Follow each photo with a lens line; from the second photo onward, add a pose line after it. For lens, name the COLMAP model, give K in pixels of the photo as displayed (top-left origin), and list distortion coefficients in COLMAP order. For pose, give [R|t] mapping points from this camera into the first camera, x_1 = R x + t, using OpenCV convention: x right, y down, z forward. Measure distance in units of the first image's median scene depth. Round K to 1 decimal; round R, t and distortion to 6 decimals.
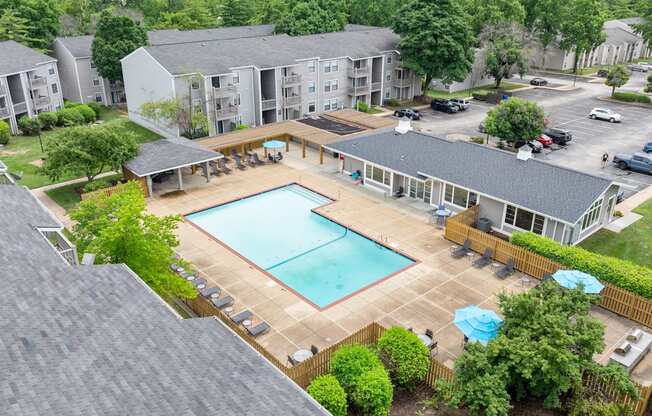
lens RADIAL K [[542.9, 0, 326.0], [0, 542.9, 208.0], [0, 0, 1]] dist [0.036268, -0.004685]
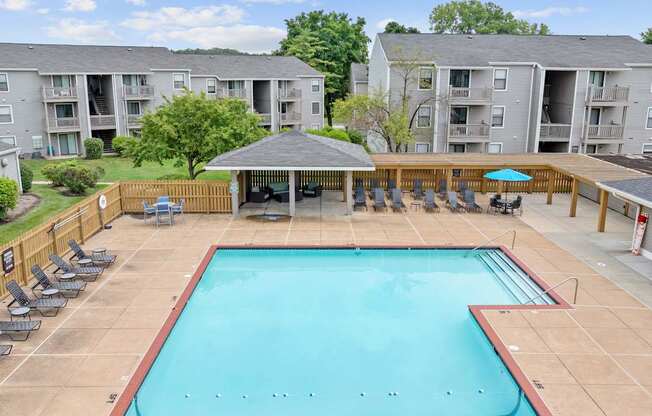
lens RADIAL K [[542.9, 0, 326.0], [0, 542.9, 208.0], [0, 0, 1]] dist [0.036268, -0.004685]
pose [[0.772966, 0.156020, -0.614964, 0.097427], [-0.254887, 0.963995, -0.075804, -0.007474], [0.580996, 0.215340, 0.784903, 0.528168]]
